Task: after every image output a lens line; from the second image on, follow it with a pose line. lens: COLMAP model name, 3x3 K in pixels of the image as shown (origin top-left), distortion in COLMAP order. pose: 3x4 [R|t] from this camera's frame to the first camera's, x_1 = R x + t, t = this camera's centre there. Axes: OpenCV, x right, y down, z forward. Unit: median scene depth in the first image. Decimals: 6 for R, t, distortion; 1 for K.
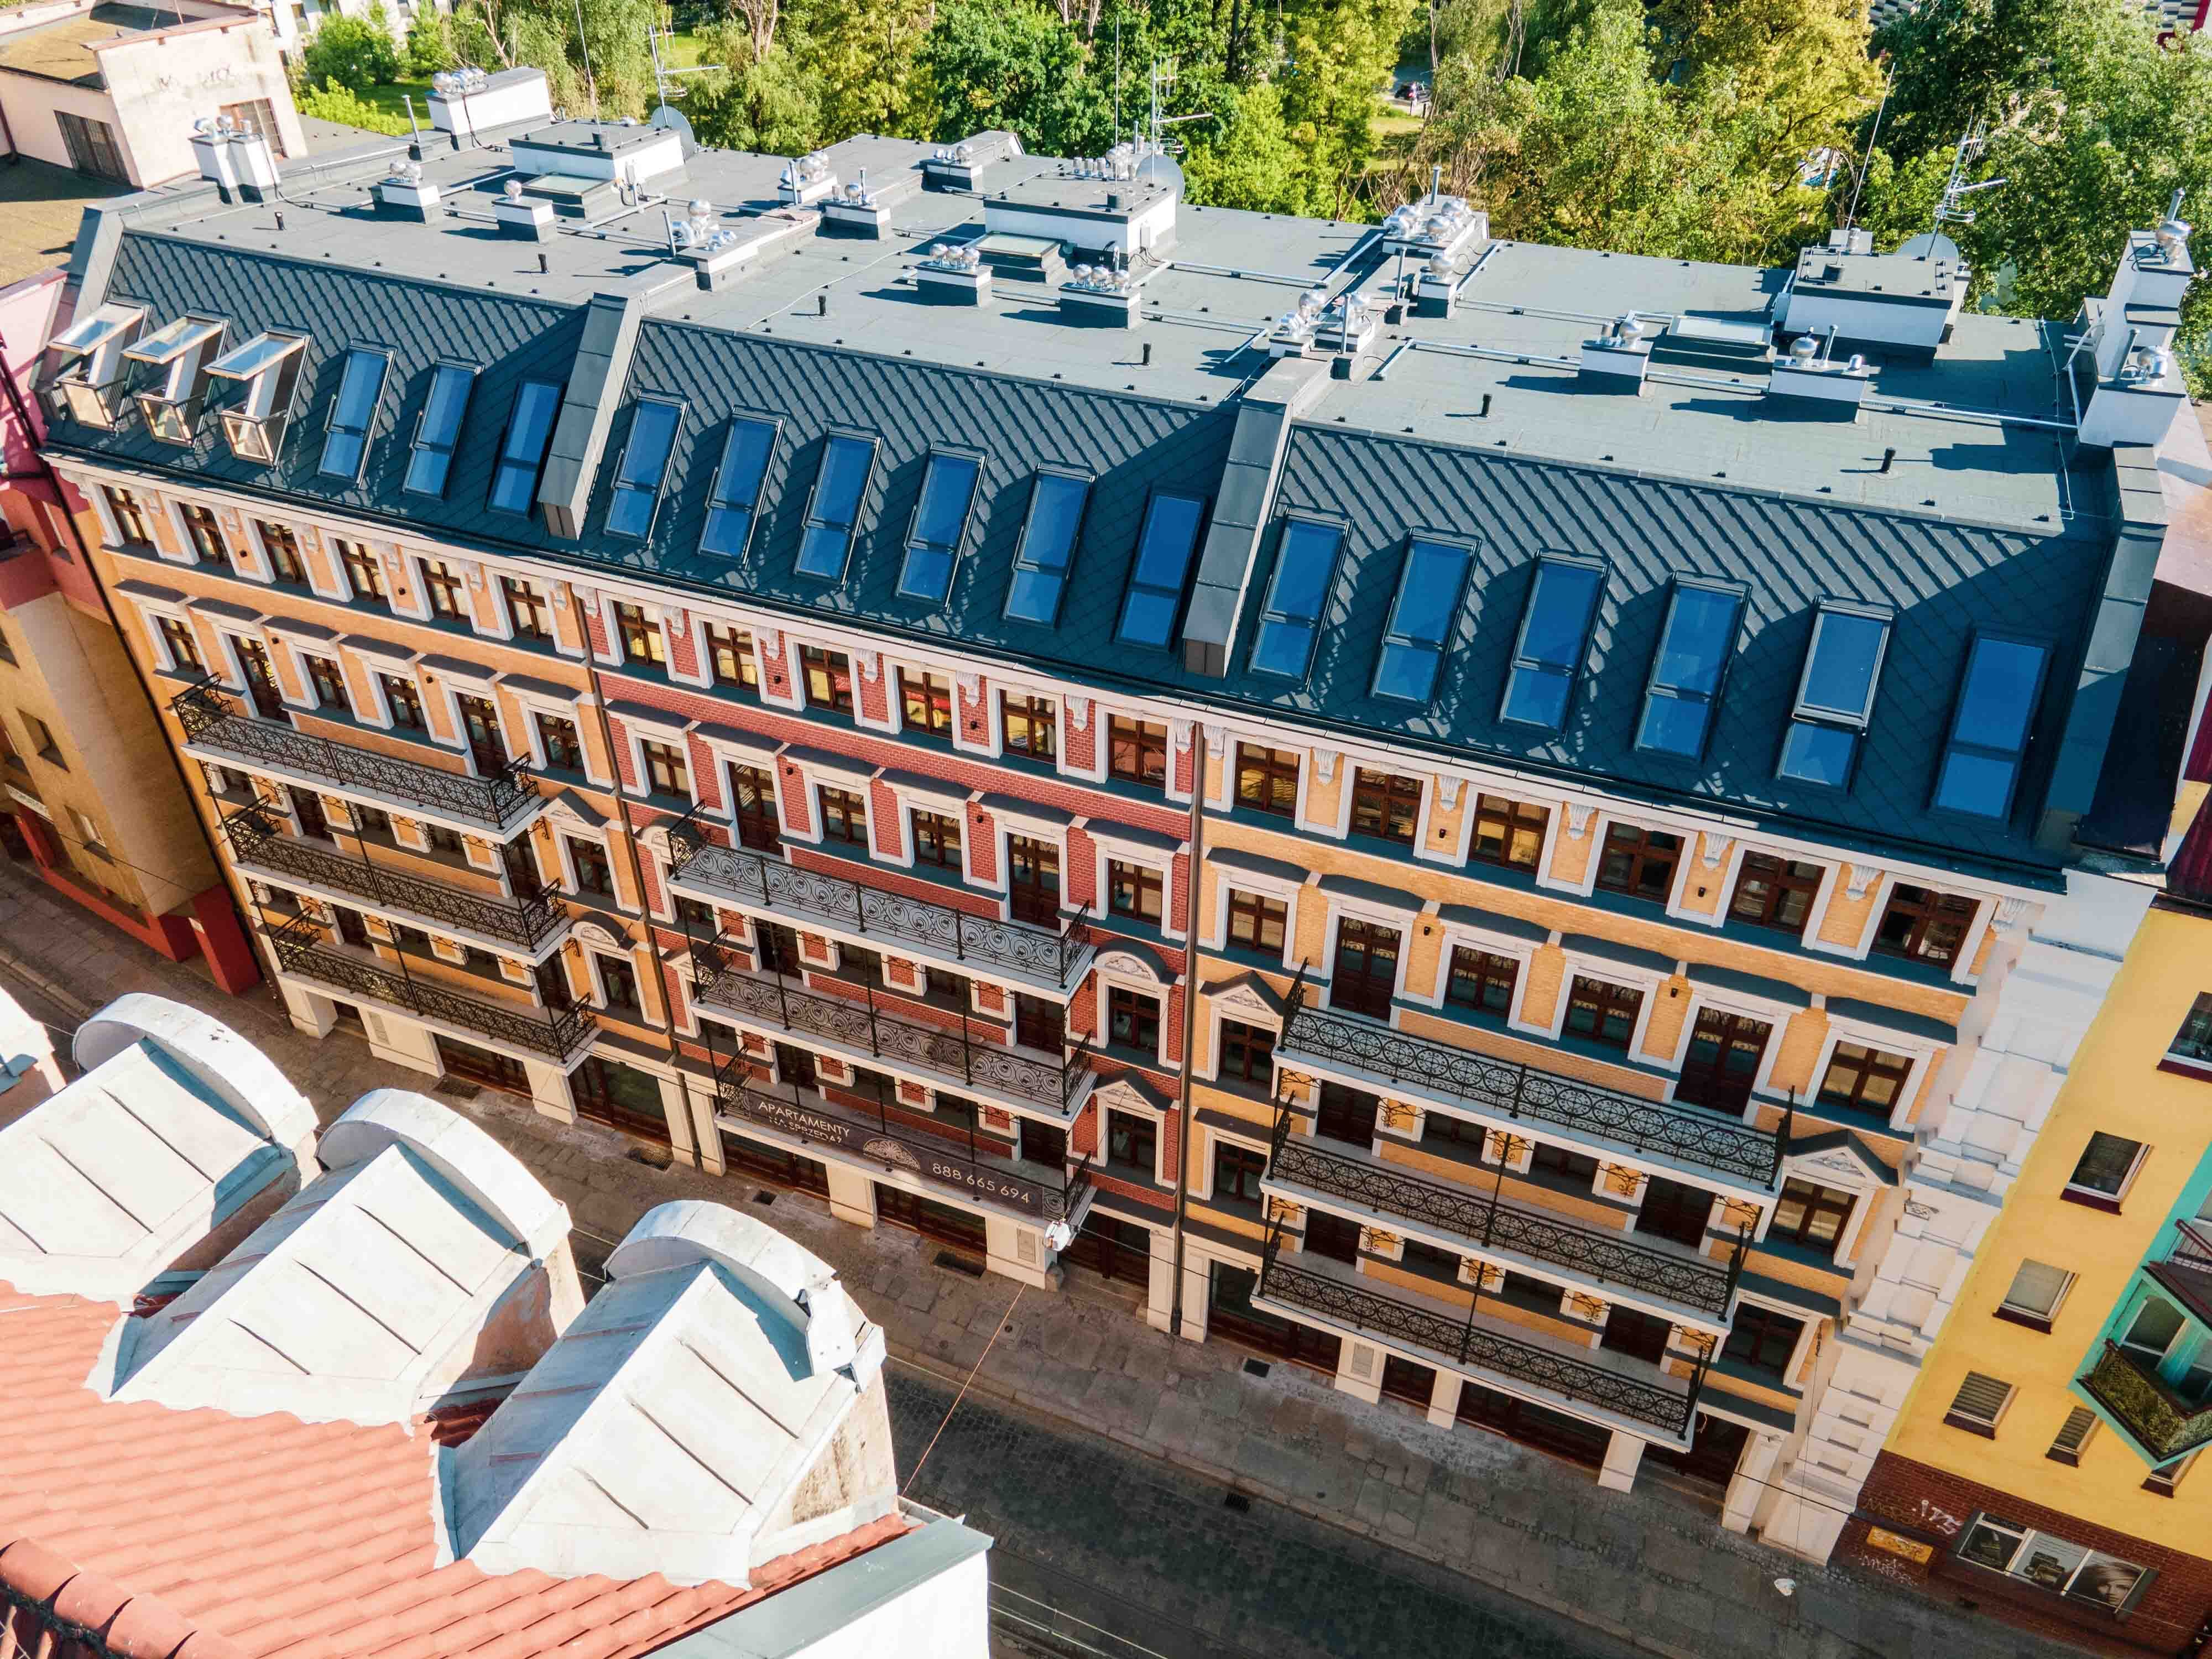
lens RADIAL K [[1577.7, 0, 1107.4], [0, 1577.7, 836.7], [0, 0, 1]] dist [0.037799, 0.016845]
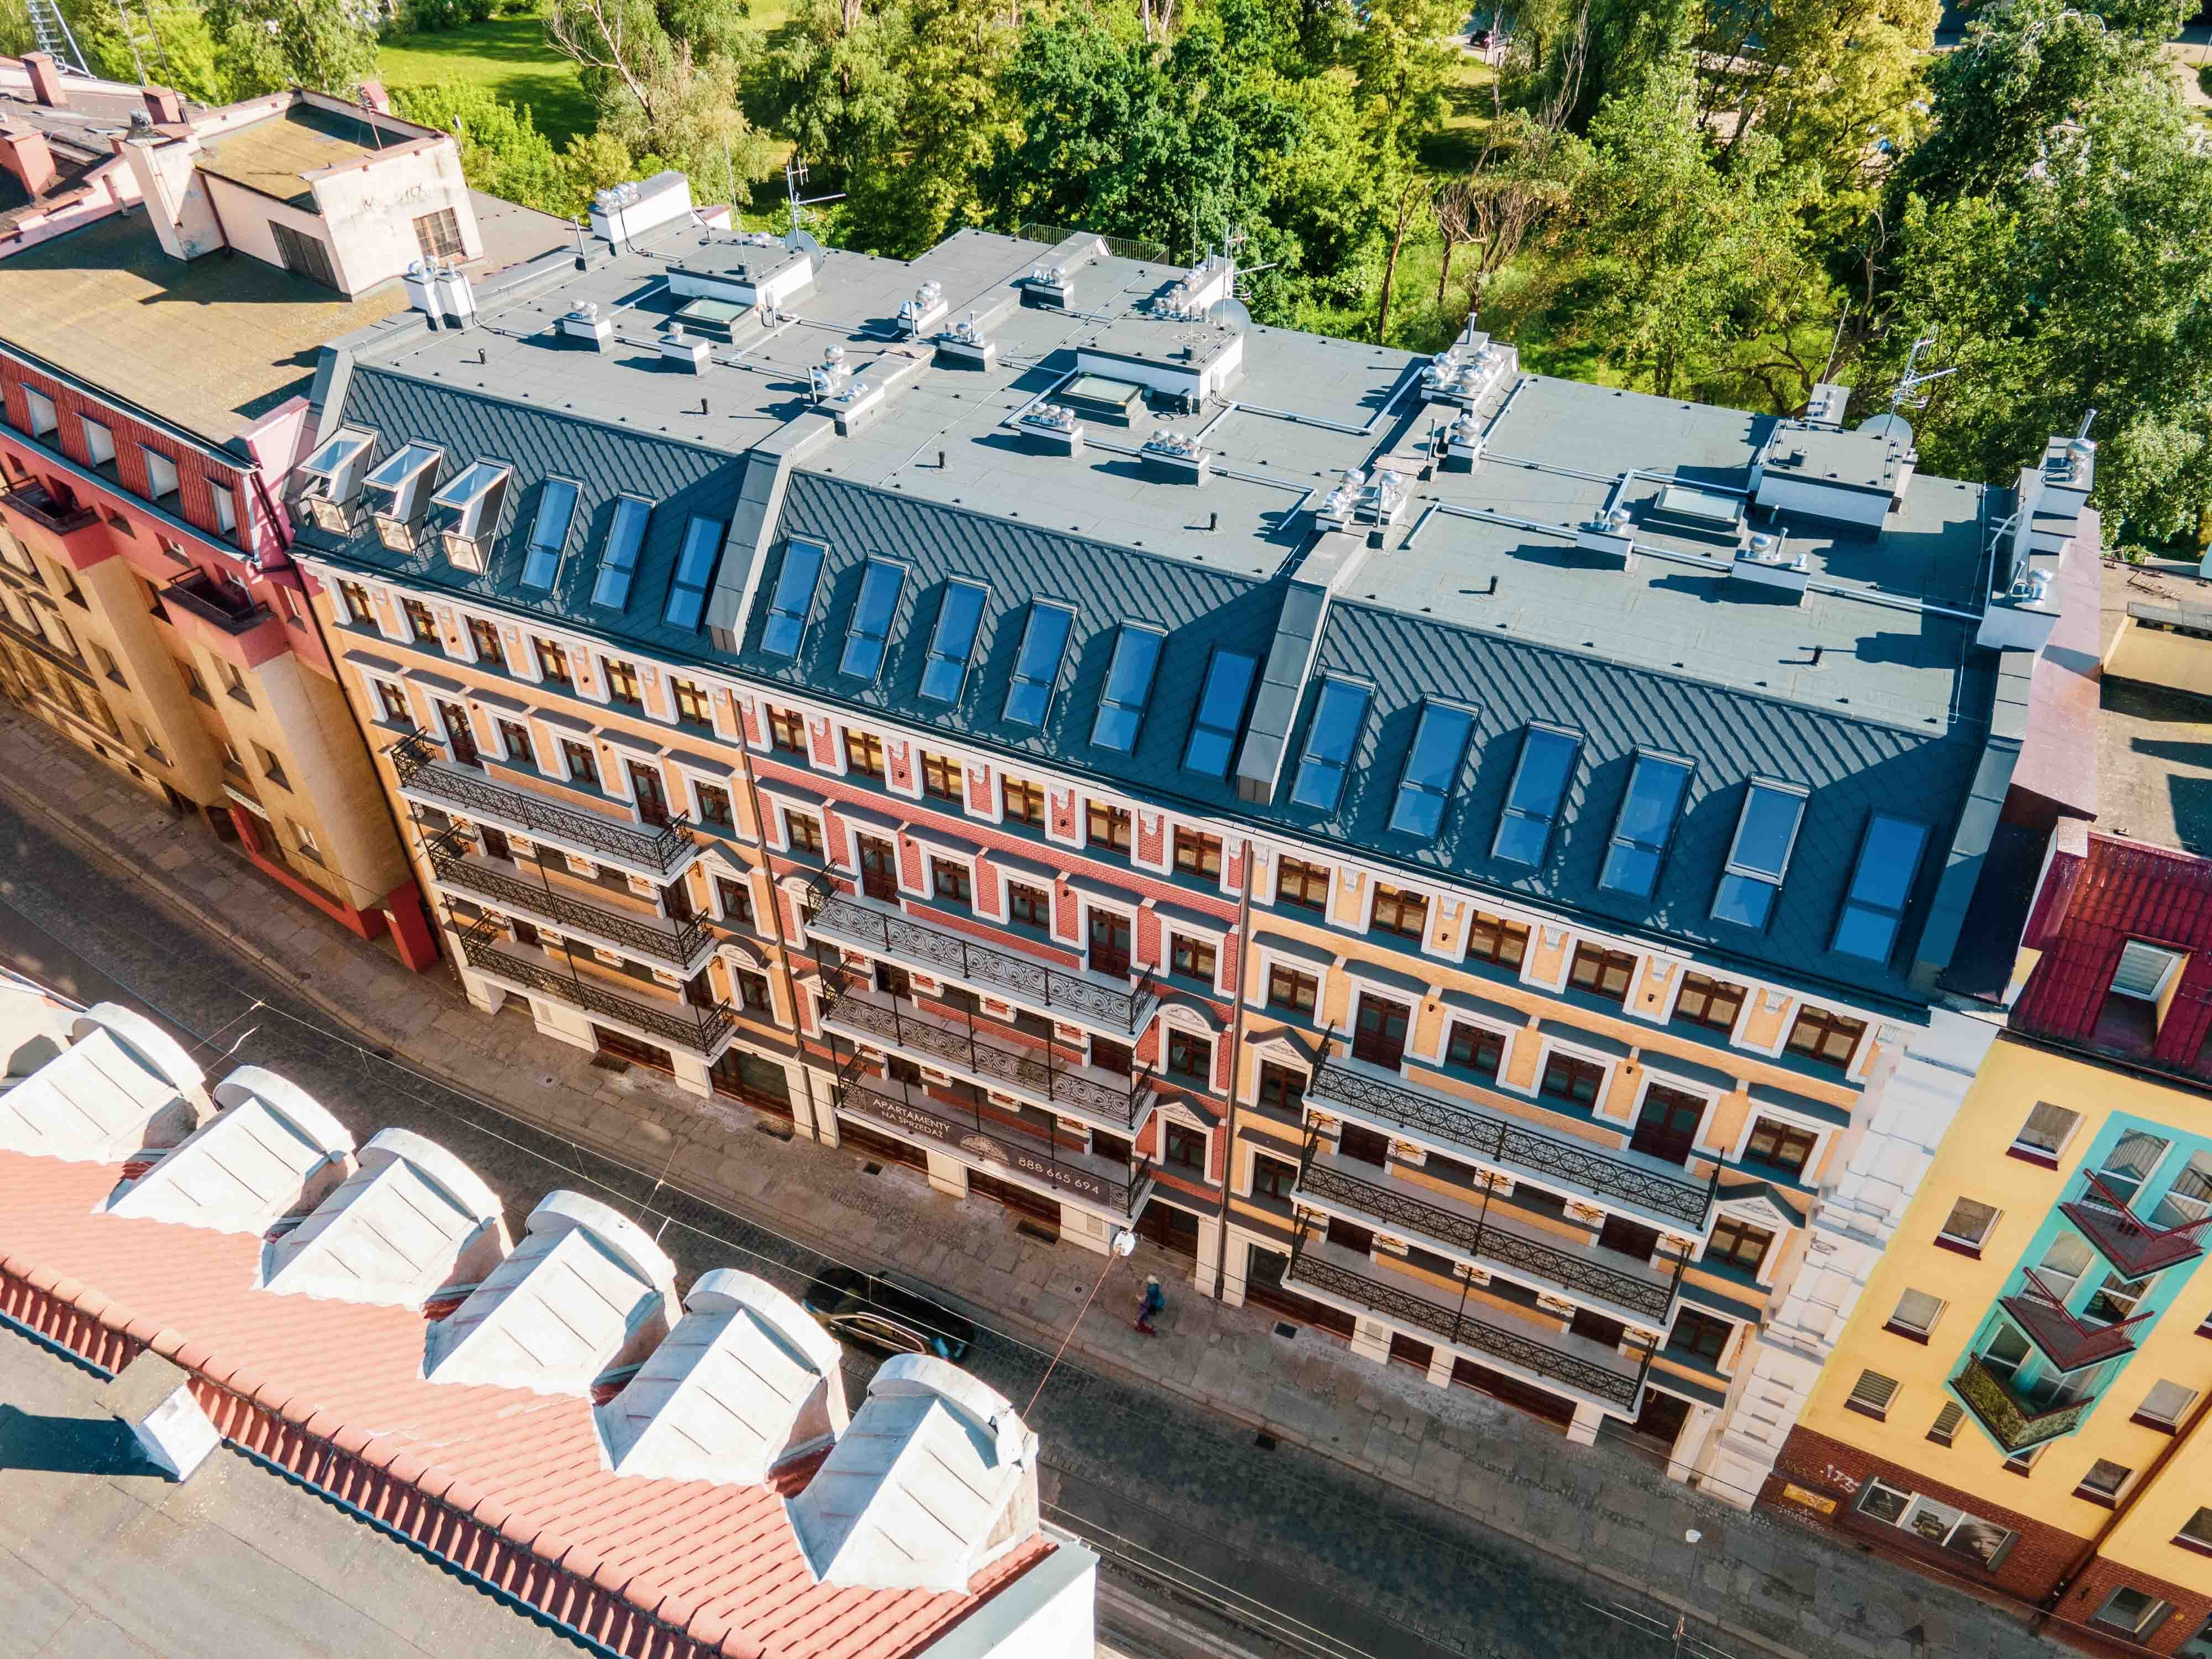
lens RADIAL K [[1577.7, 0, 1109.7], [0, 1577.7, 832.3], [0, 0, 1]] dist [0.037799, 0.016845]
pose [[0.999193, 0.022379, -0.033345, -0.008293], [-0.019987, 0.997317, 0.070417, -0.147928], [0.034832, -0.069693, 0.996960, -0.206960]]
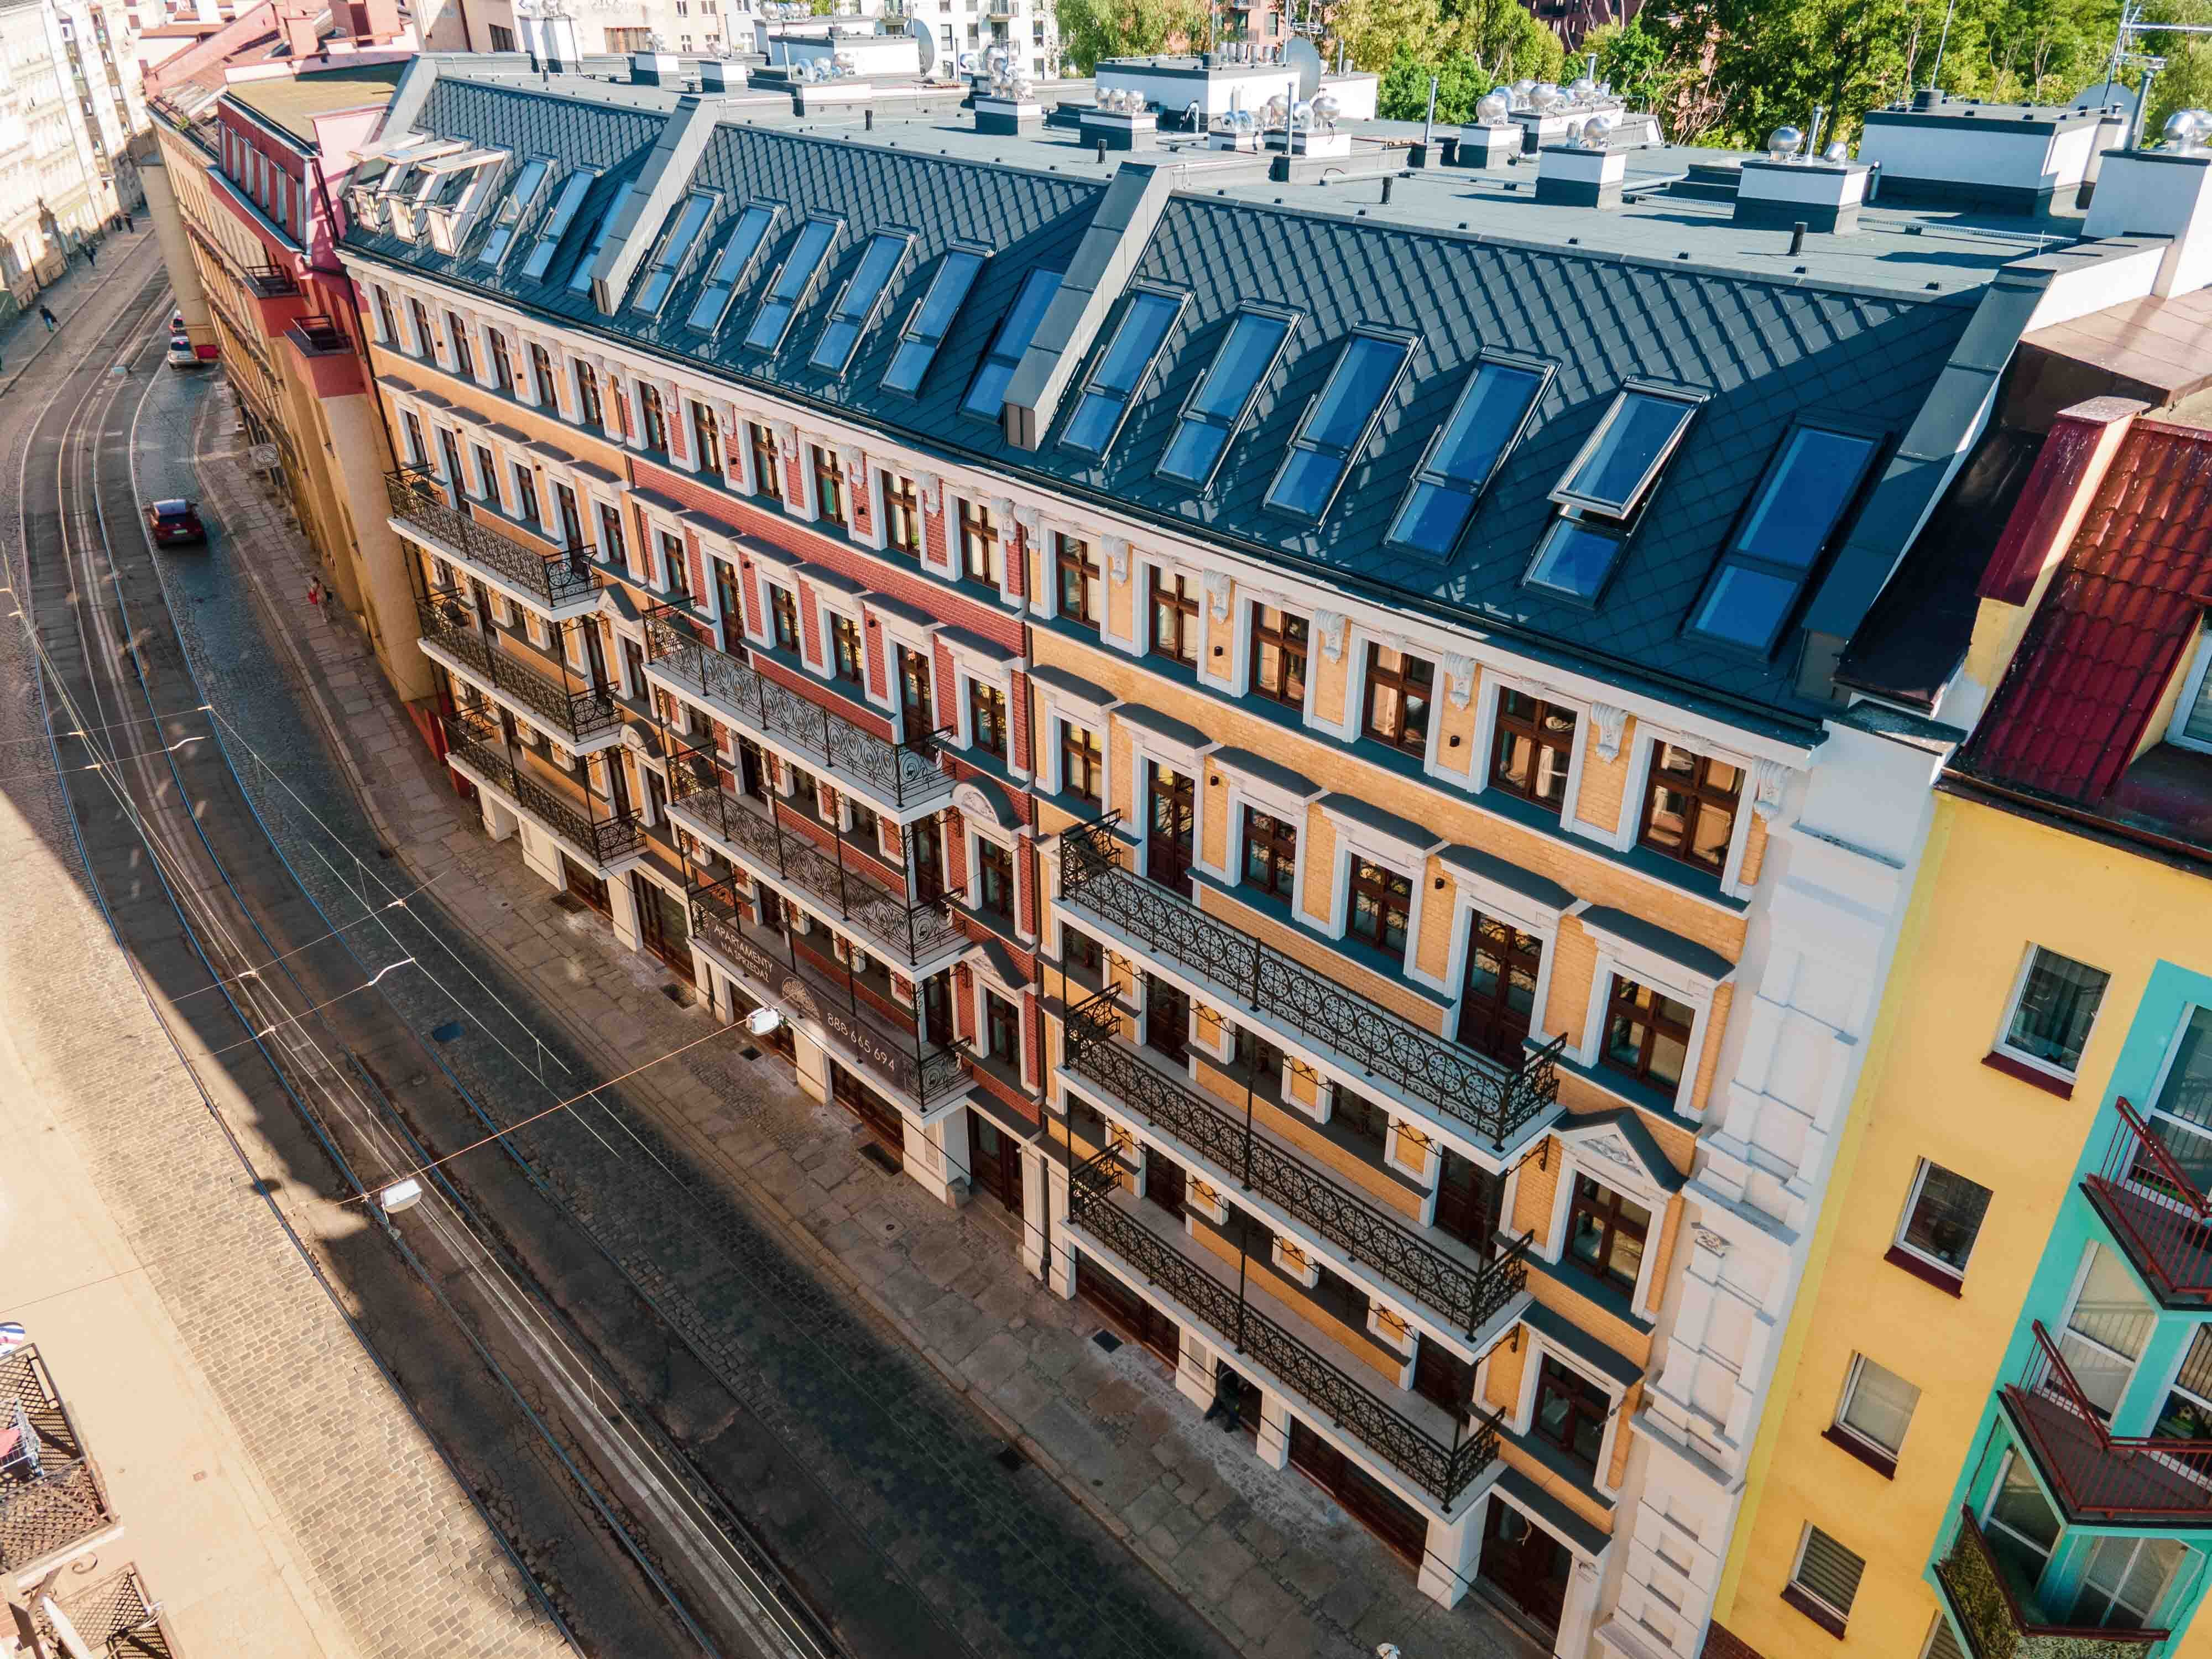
lens RADIAL K [[1577.7, 0, 1124.2], [0, 1577.7, 837.2], [0, 0, 1]] dist [0.037799, 0.016845]
pose [[0.916206, 0.196145, -0.349419, 0.437173], [-0.234954, 0.969341, -0.071935, 0.153776], [0.324596, 0.148005, 0.934201, 0.171623]]
